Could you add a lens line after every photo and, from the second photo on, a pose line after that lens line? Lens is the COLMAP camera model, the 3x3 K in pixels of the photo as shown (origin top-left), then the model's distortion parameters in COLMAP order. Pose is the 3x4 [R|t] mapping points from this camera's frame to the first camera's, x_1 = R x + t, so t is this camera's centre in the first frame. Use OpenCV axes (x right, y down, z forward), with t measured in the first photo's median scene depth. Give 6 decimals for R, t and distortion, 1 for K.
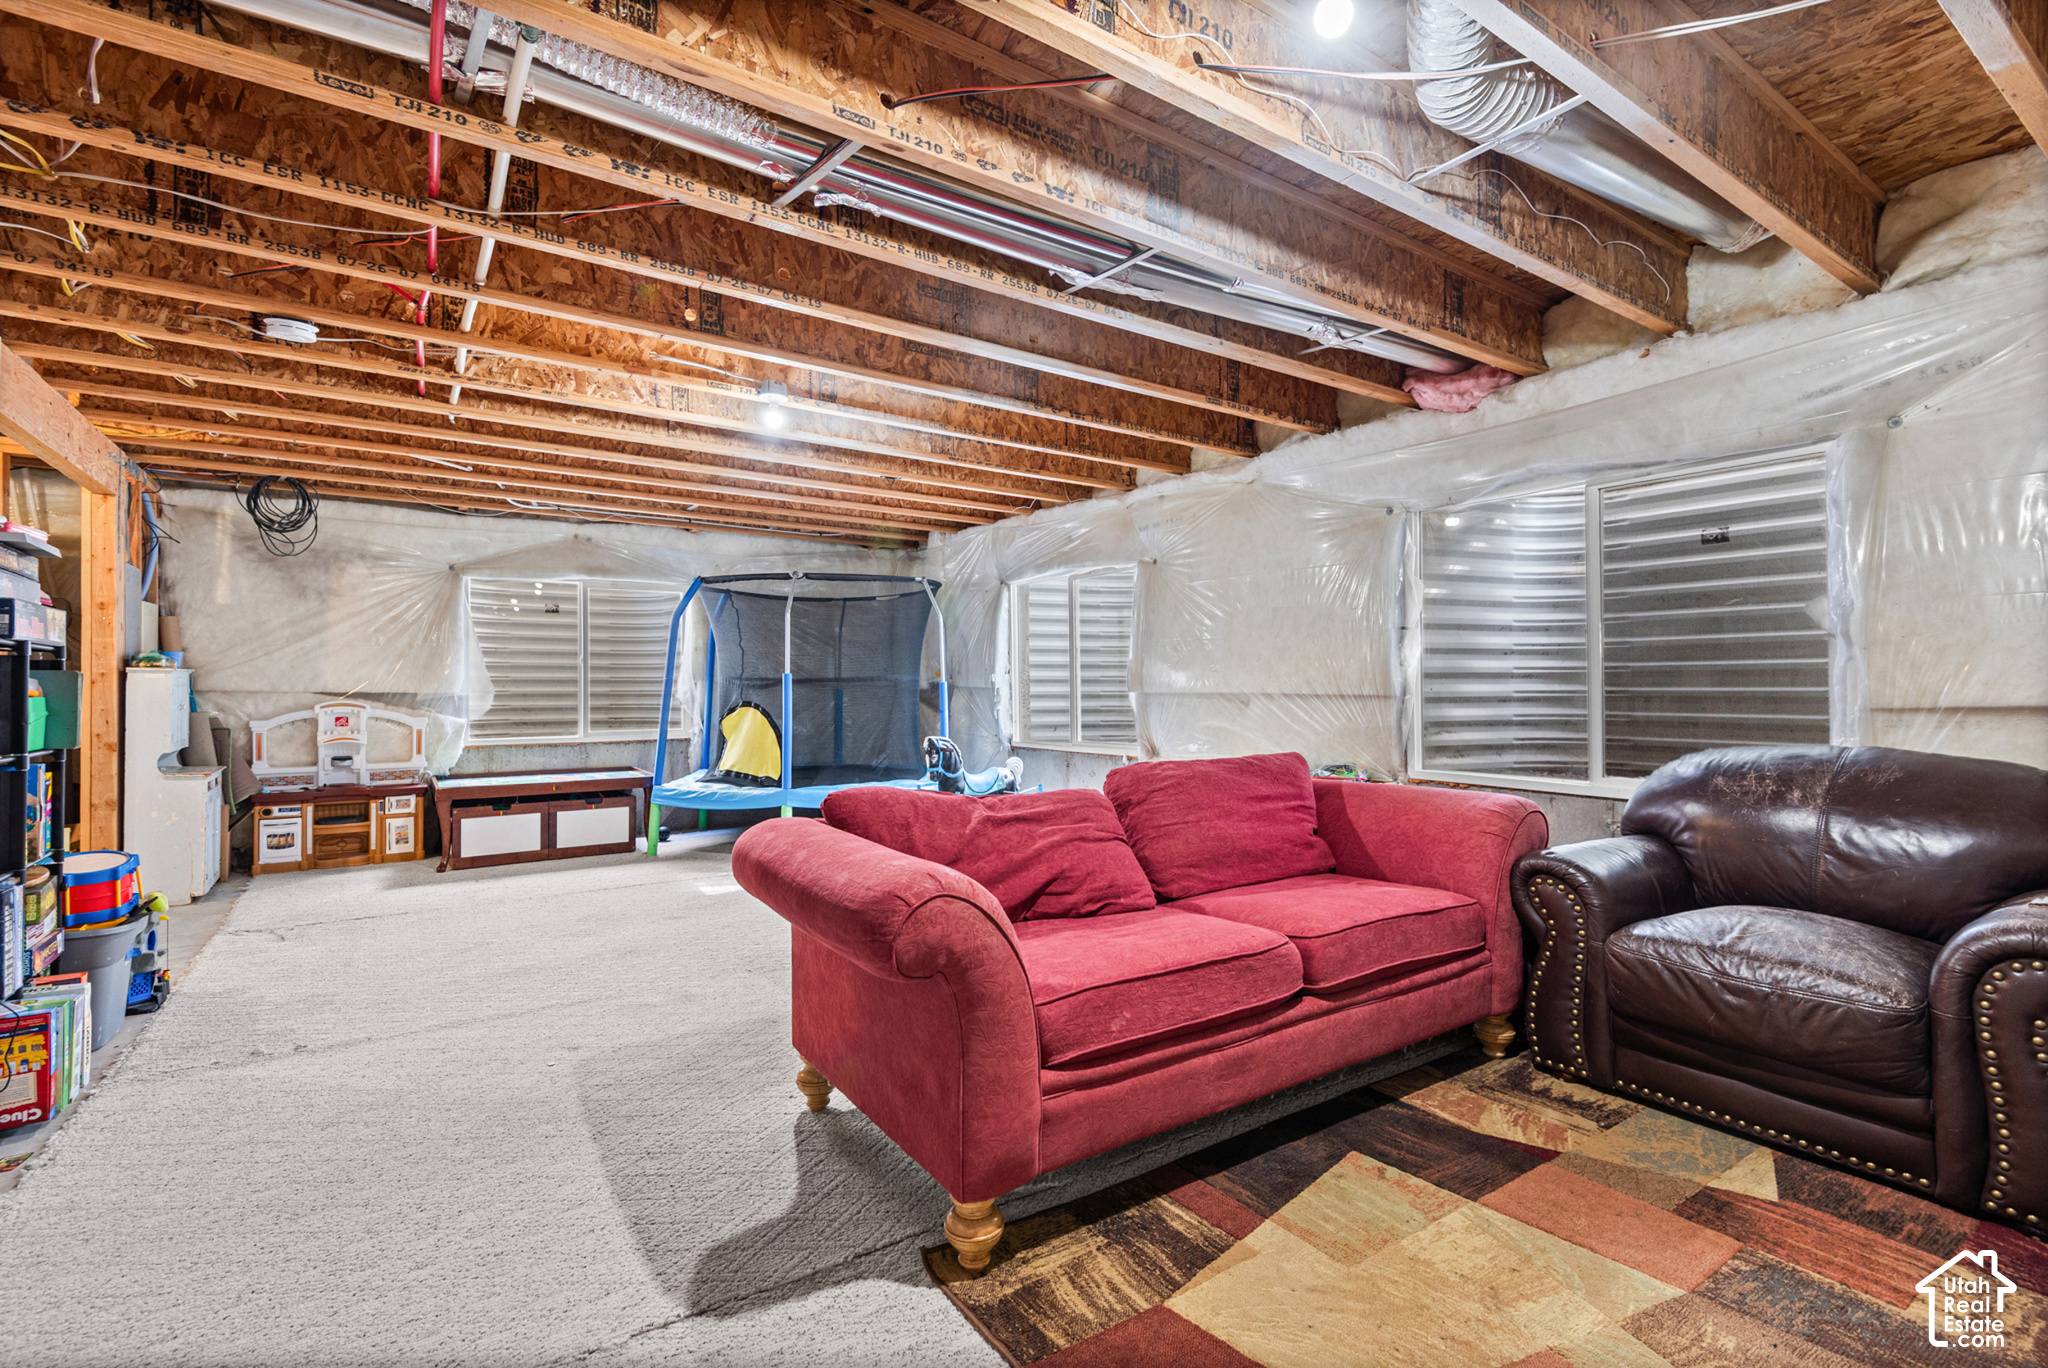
lens RADIAL K [[938.7, 0, 1019.6], [0, 938.7, 690.2], [0, 0, 1]] dist [0.043943, -0.024909]
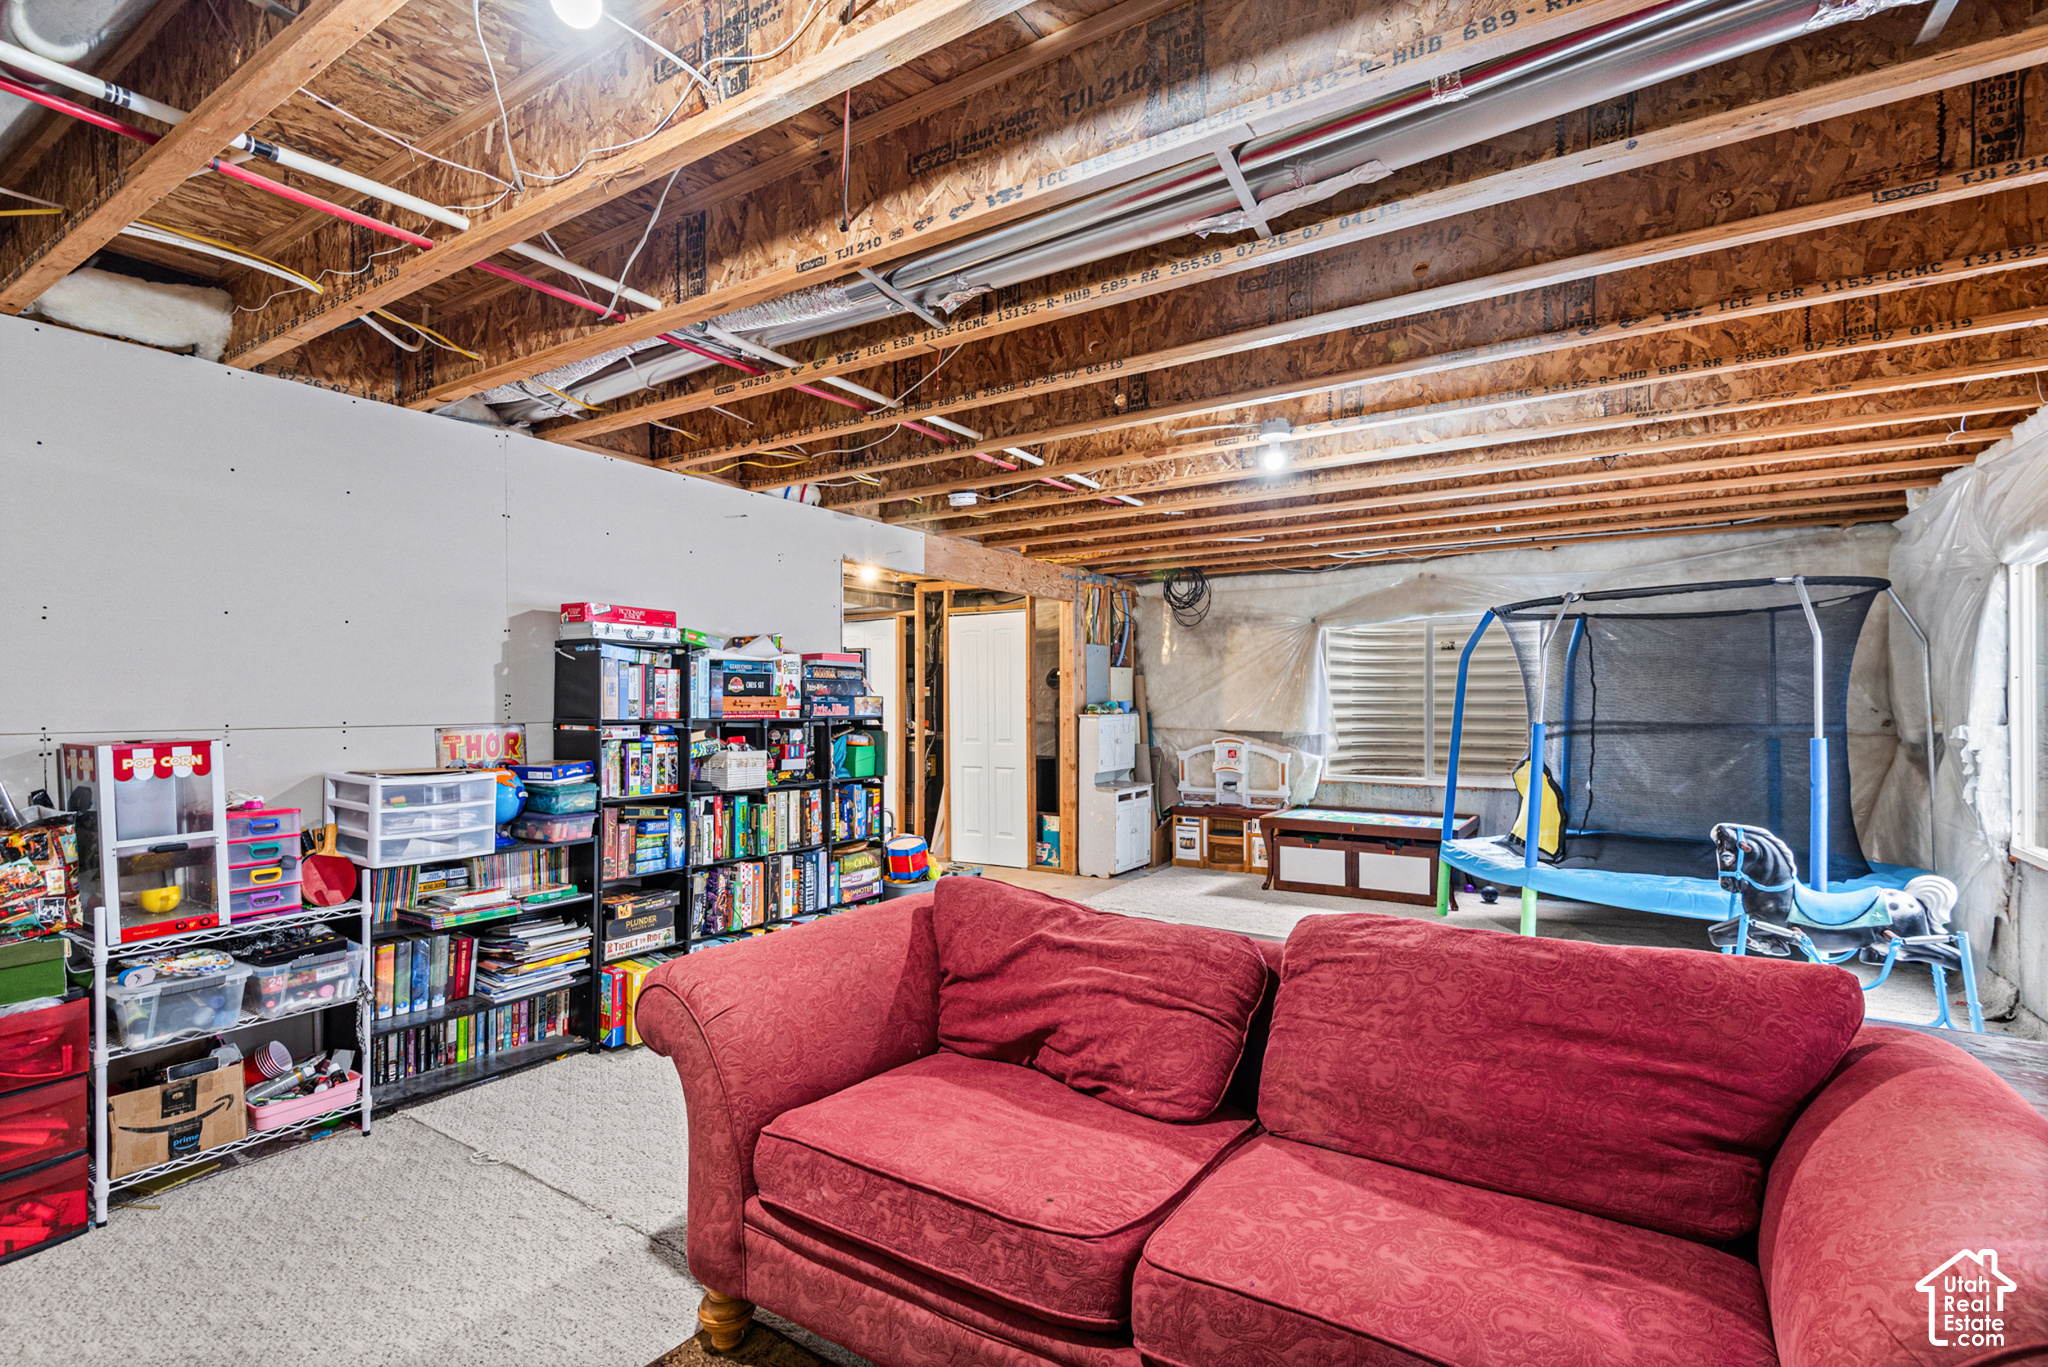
lens RADIAL K [[931.8, 0, 1017.6], [0, 931.8, 689.6], [0, 0, 1]] dist [0.009007, -0.009295]
pose [[0.386559, -0.013001, -0.922173, 0.317804], [-0.002834, 0.999879, -0.015284, -0.032768], [0.922260, 0.008521, 0.386476, 0.281878]]
